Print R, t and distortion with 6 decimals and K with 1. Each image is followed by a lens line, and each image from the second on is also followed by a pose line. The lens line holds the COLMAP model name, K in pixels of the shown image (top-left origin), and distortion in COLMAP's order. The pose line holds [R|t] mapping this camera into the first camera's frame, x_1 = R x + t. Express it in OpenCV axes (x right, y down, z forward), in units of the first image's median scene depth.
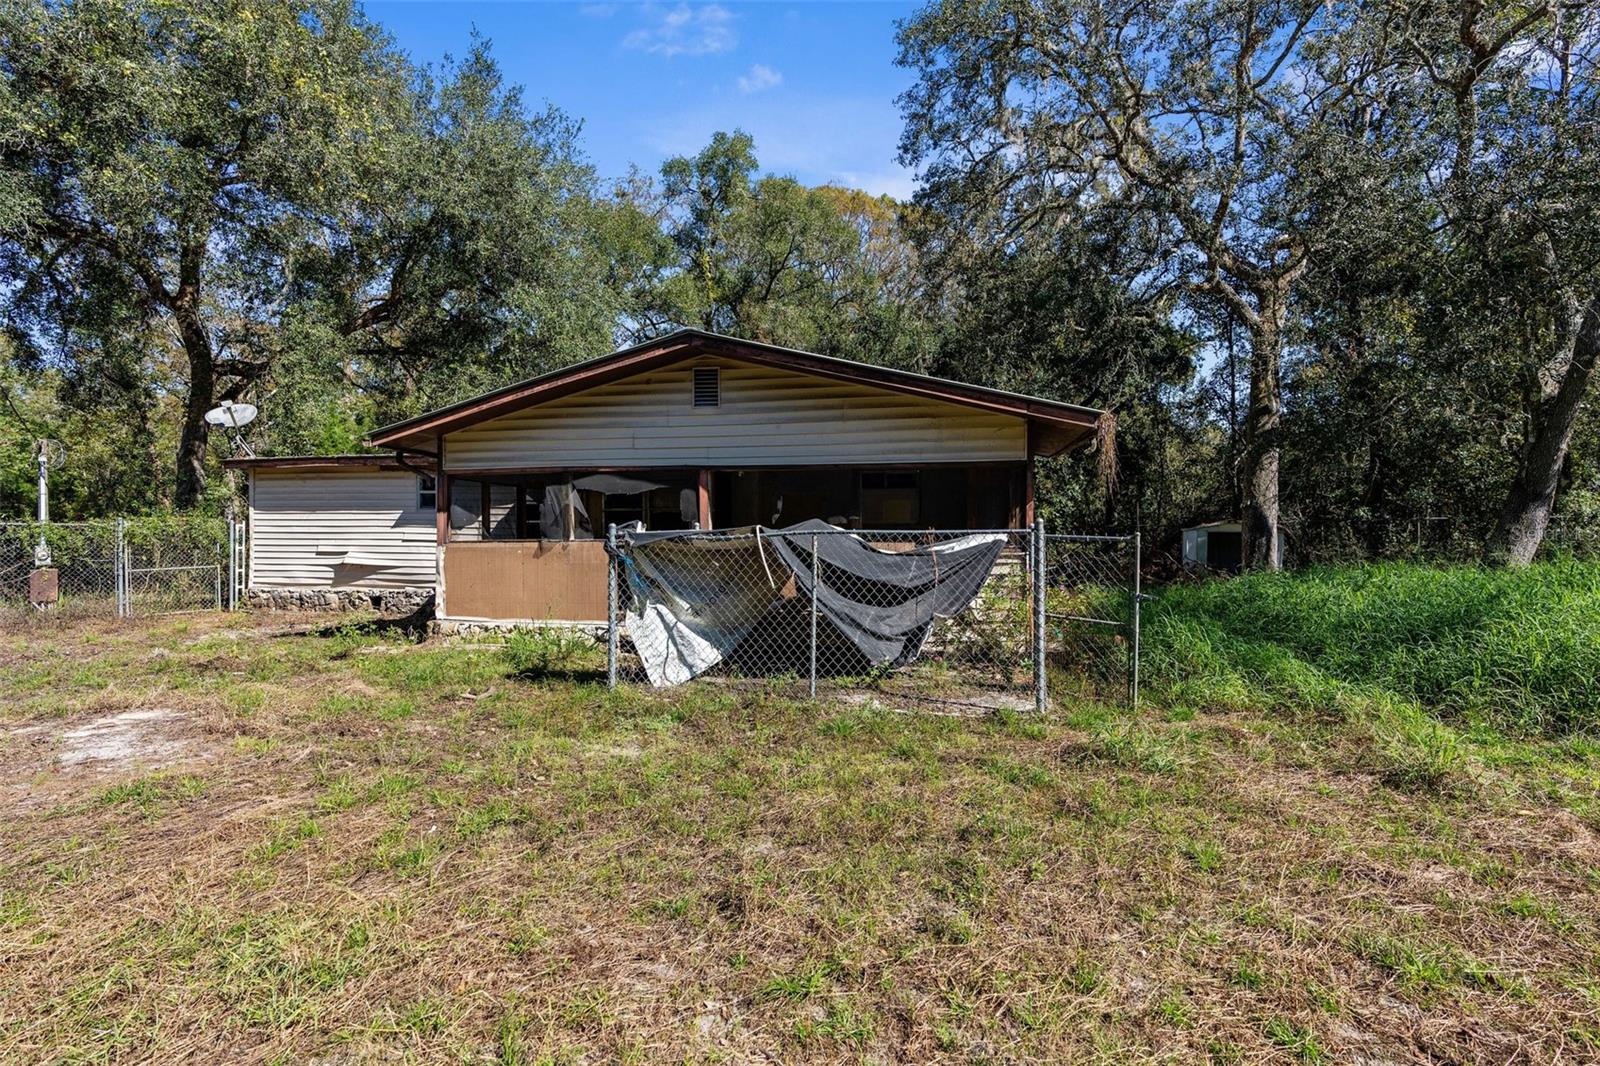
lens RADIAL K [[737.0, 0, 800.4], [0, 737.0, 533.8], [0, 0, 1]] dist [-0.000461, 0.000006]
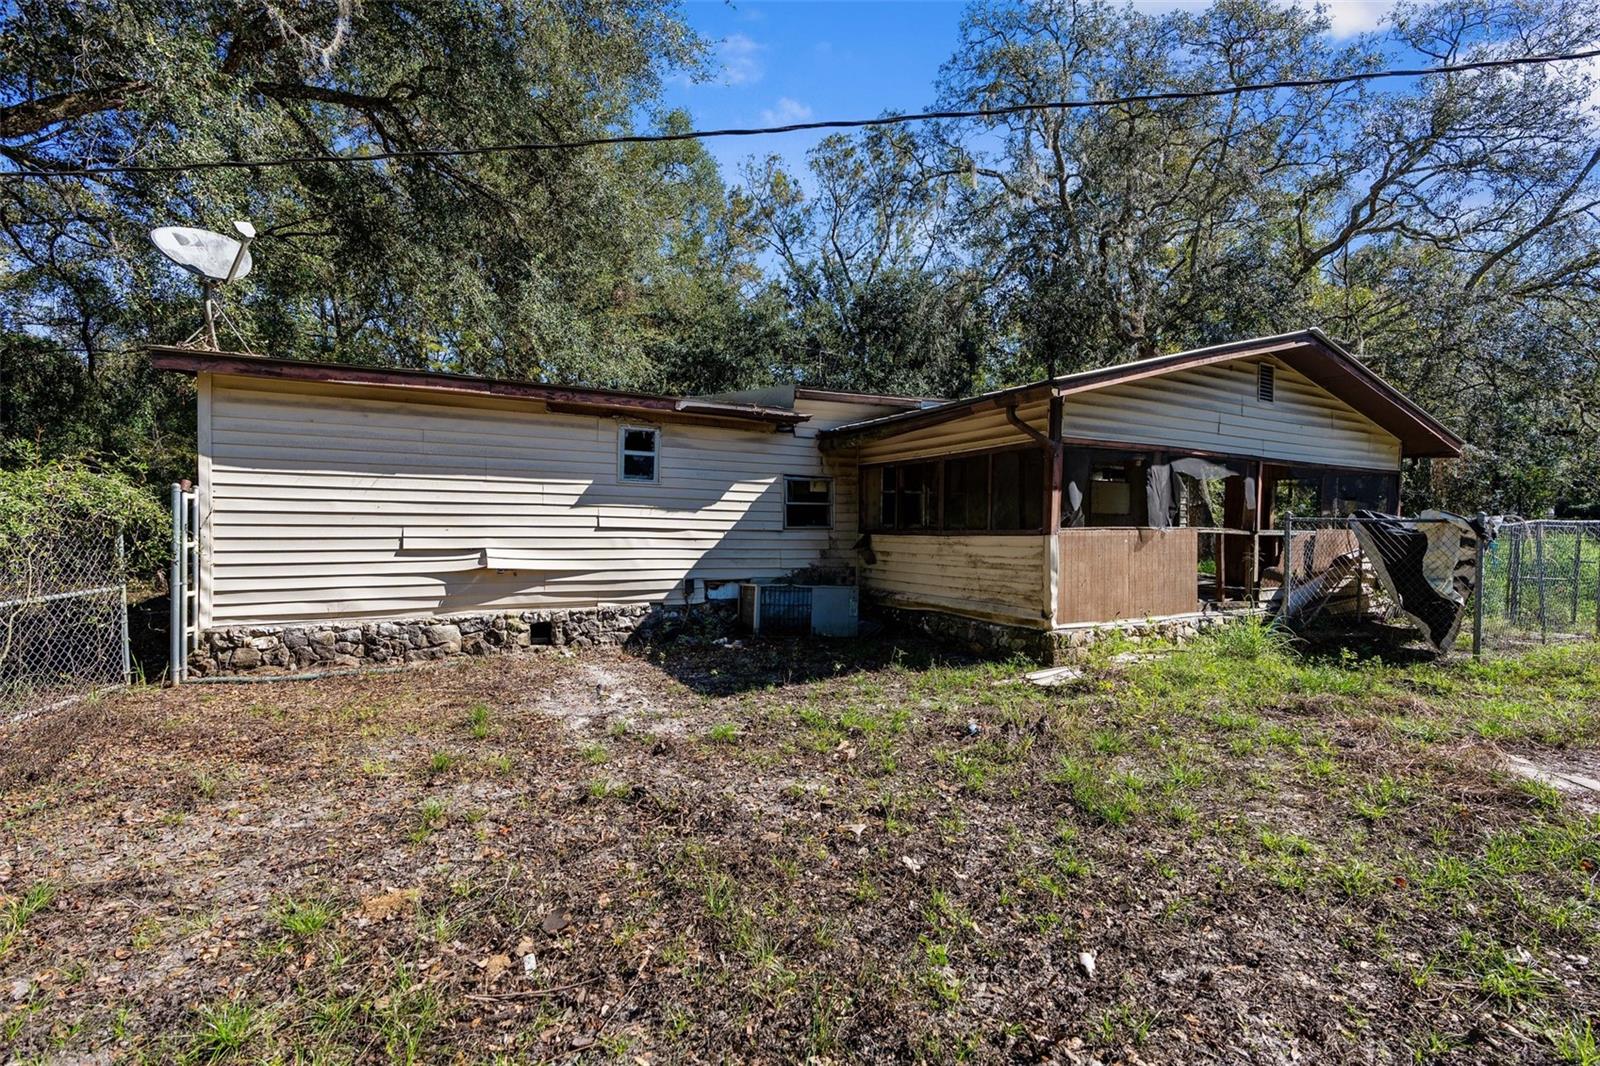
lens RADIAL K [[737.0, 0, 800.5], [0, 737.0, 534.4], [0, 0, 1]] dist [-0.000461, 0.000006]
pose [[0.740520, -0.005439, 0.672013, -0.818922], [-0.005464, 0.999885, 0.014113, 0.004365], [-0.672012, -0.014122, 0.740405, 0.418630]]
